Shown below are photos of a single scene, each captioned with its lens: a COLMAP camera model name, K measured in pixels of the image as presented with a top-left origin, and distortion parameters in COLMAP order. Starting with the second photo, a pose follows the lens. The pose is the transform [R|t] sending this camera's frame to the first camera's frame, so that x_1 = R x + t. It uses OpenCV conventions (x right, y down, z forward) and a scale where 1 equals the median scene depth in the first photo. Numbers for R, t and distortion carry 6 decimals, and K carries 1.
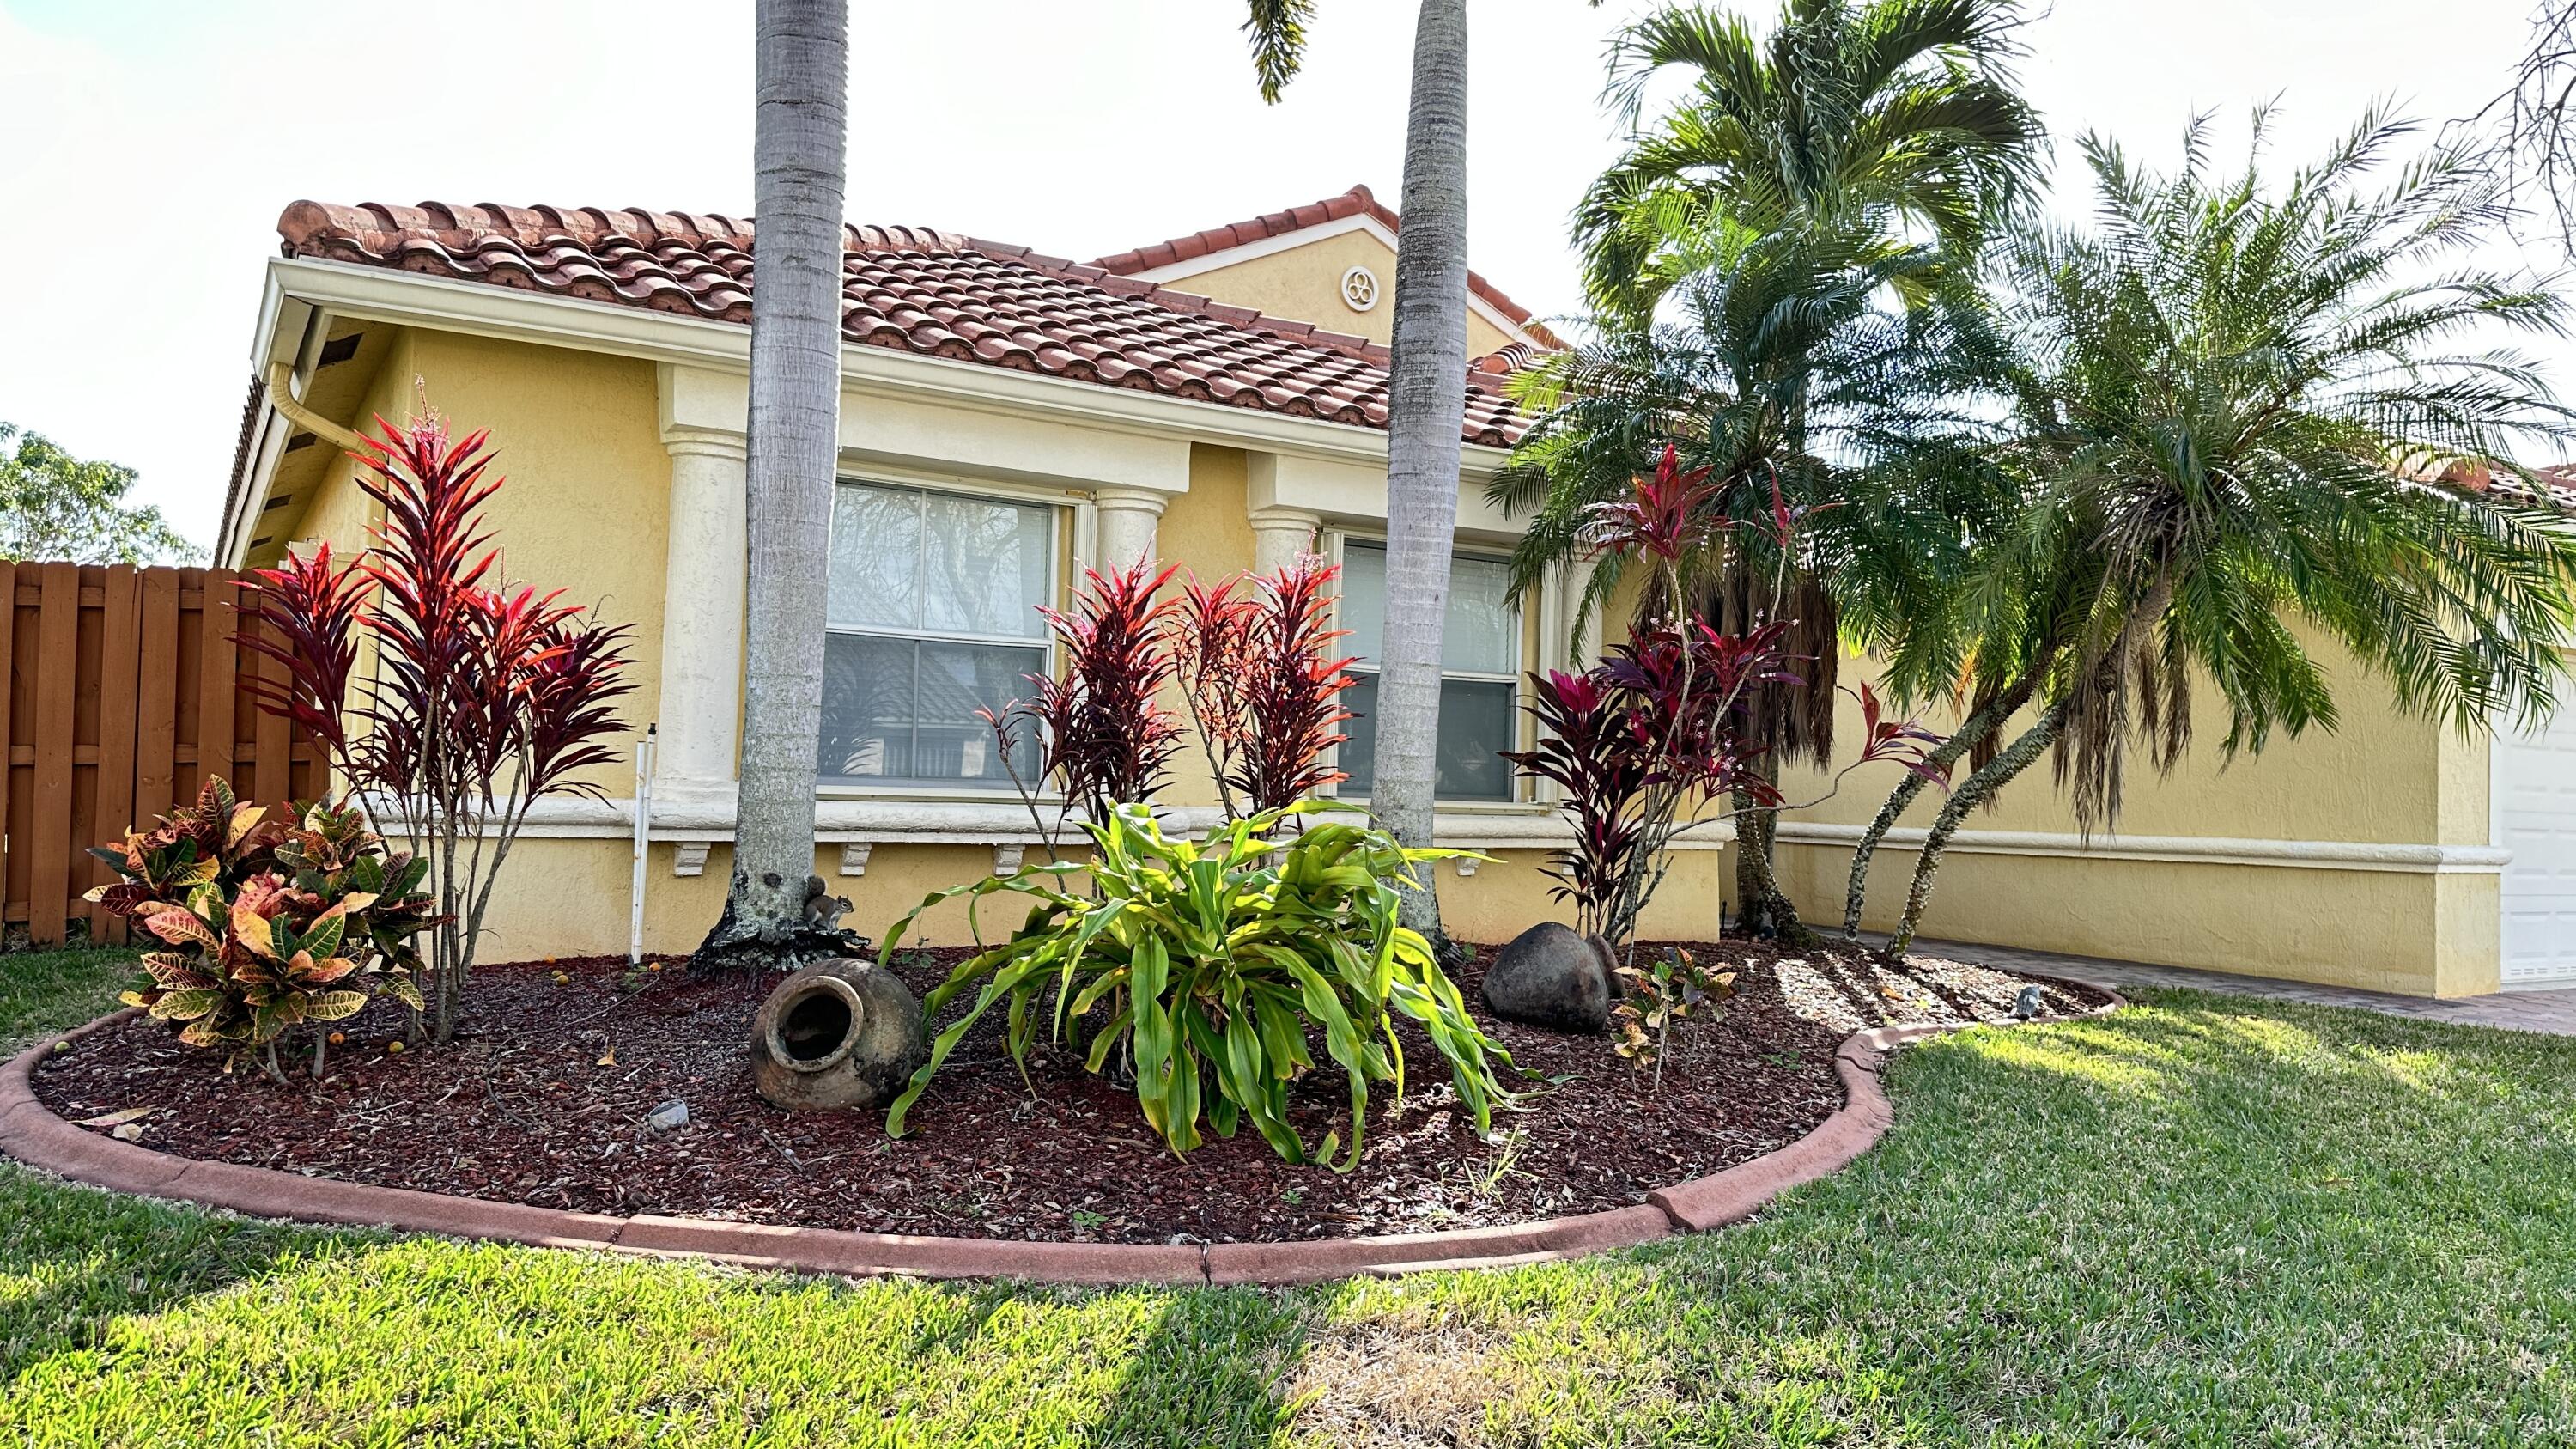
lens RADIAL K [[1877.1, 0, 1288.0], [0, 1877.1, 724.5], [0, 0, 1]] dist [0.003967, -0.000589]
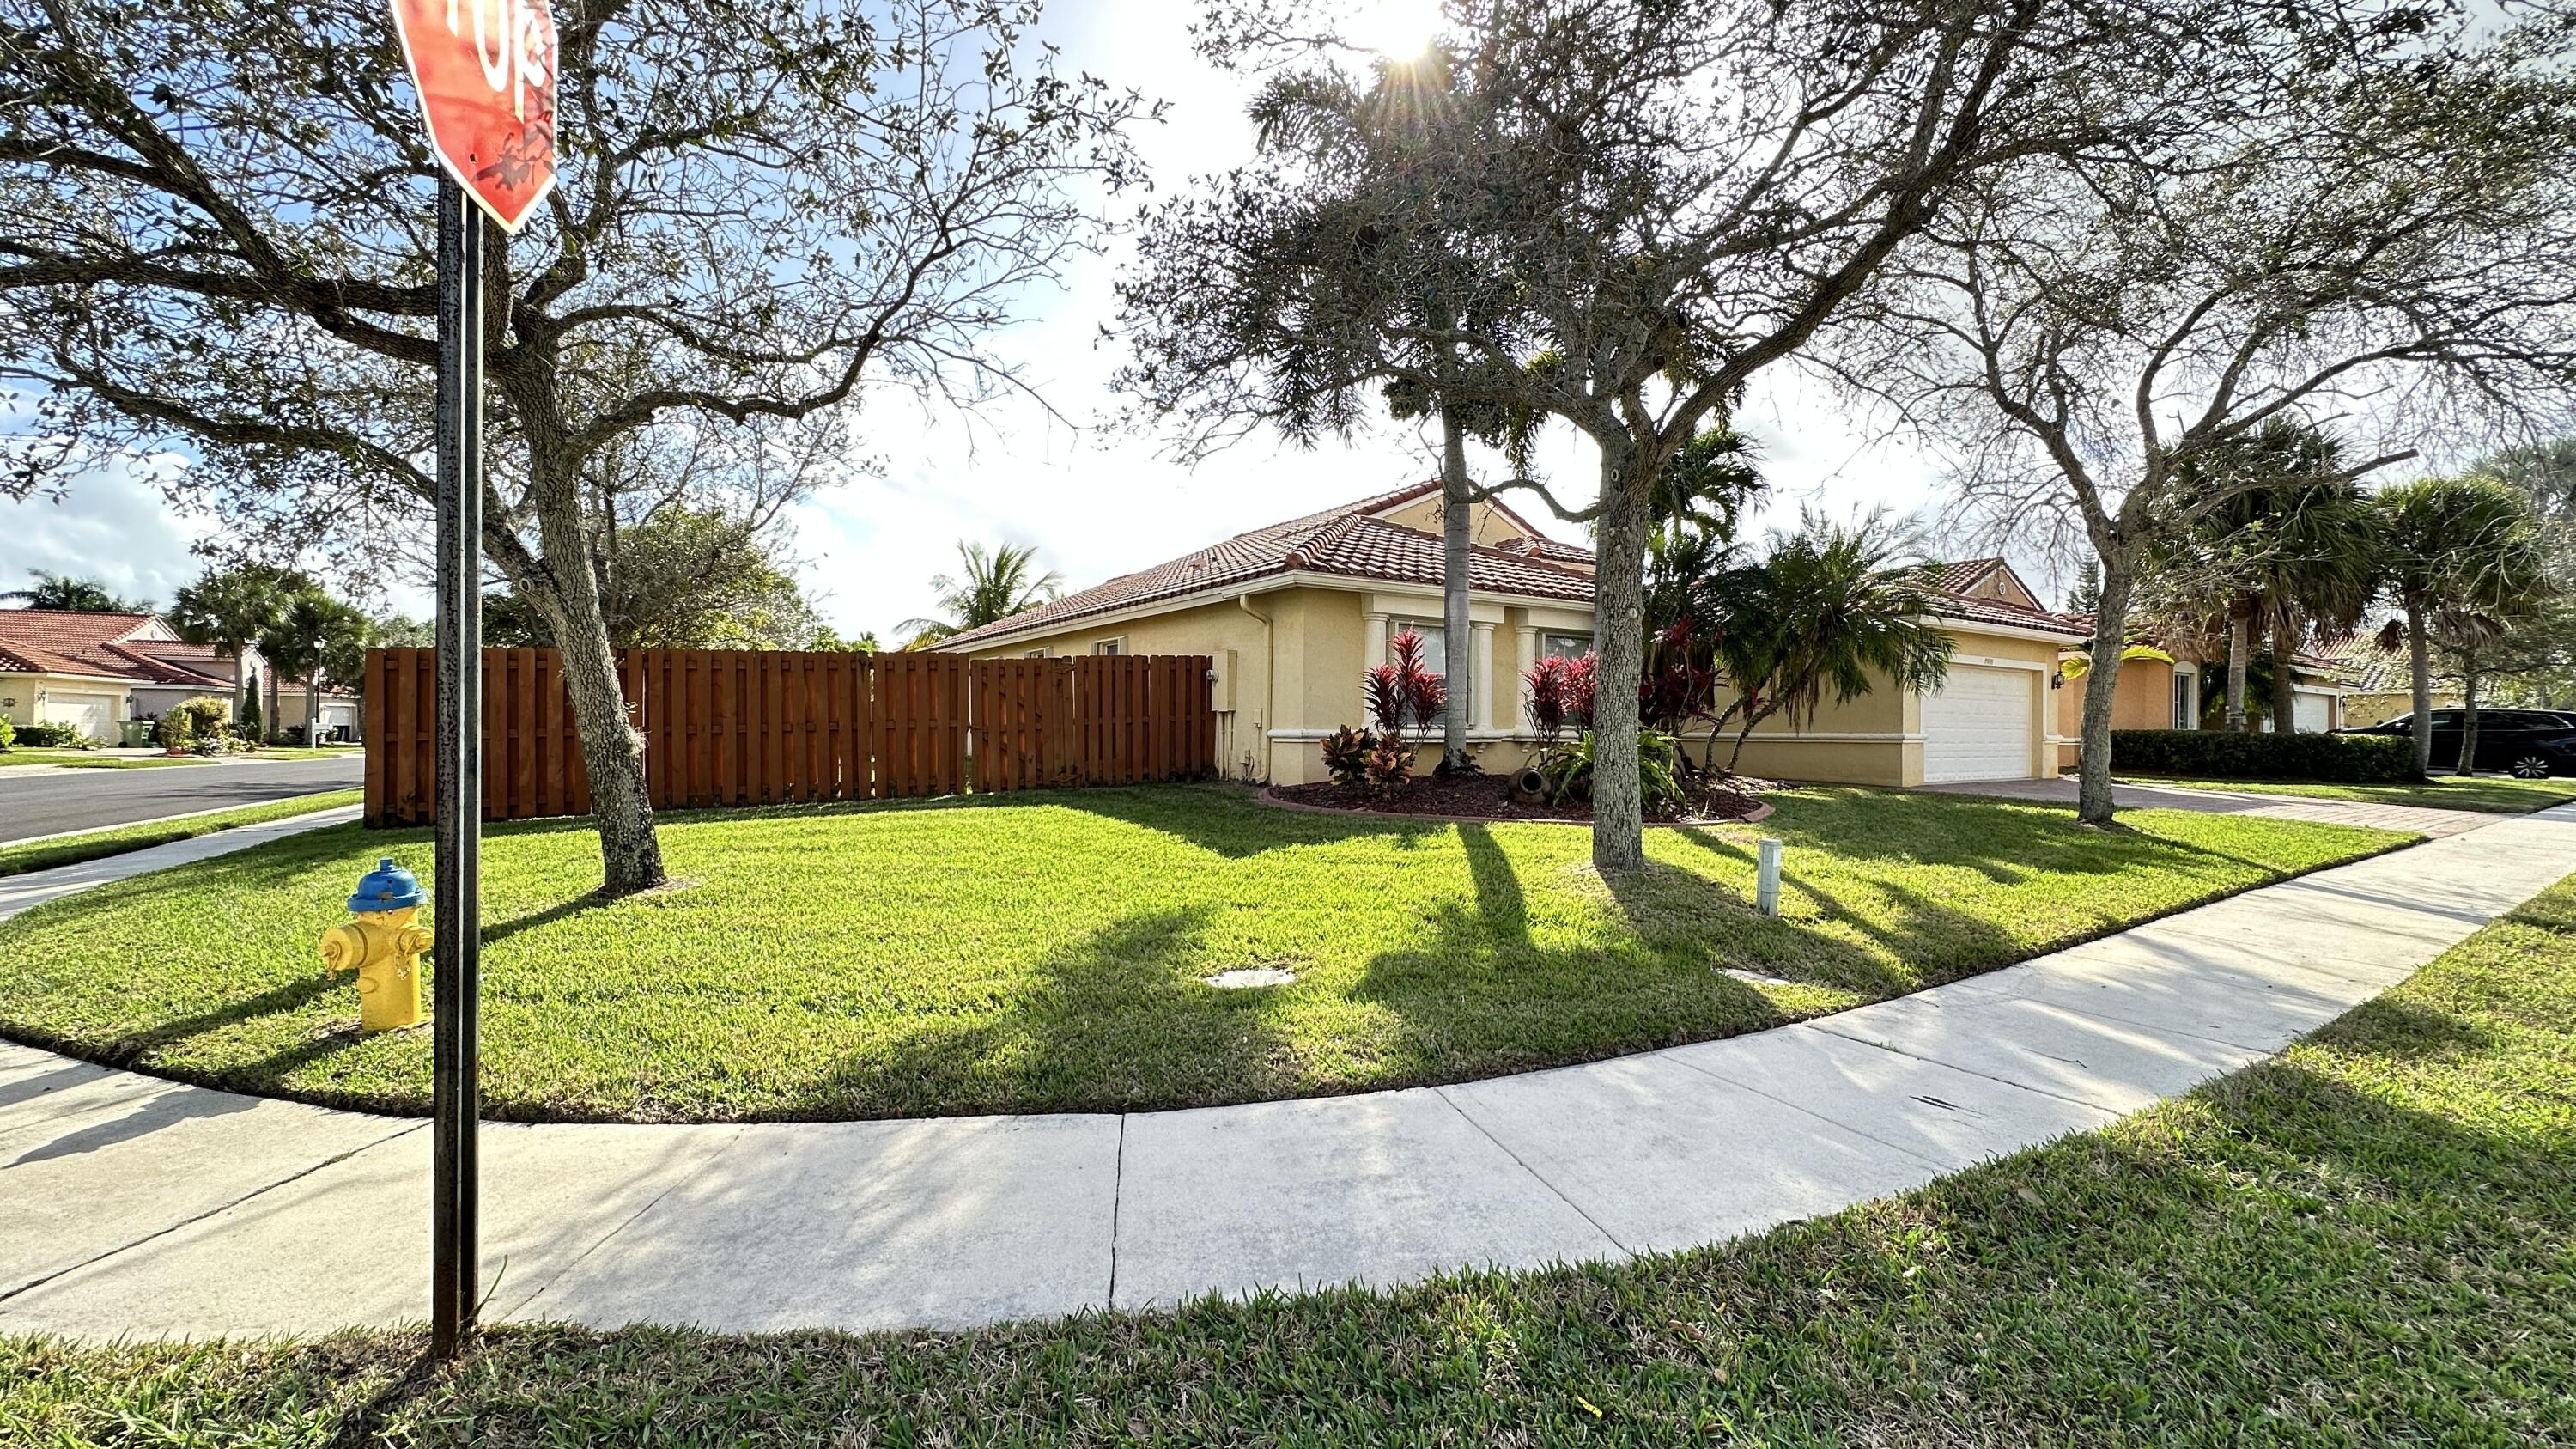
lens RADIAL K [[1072.2, 0, 1288.0], [0, 1072.2, 724.5], [0, 0, 1]] dist [-0.000343, 0.000022]
pose [[0.998407, -0.018778, 0.053209, -0.430643], [0.016746, 0.999123, 0.038384, -0.030169], [-0.053884, -0.037431, 0.997845, -0.609371]]
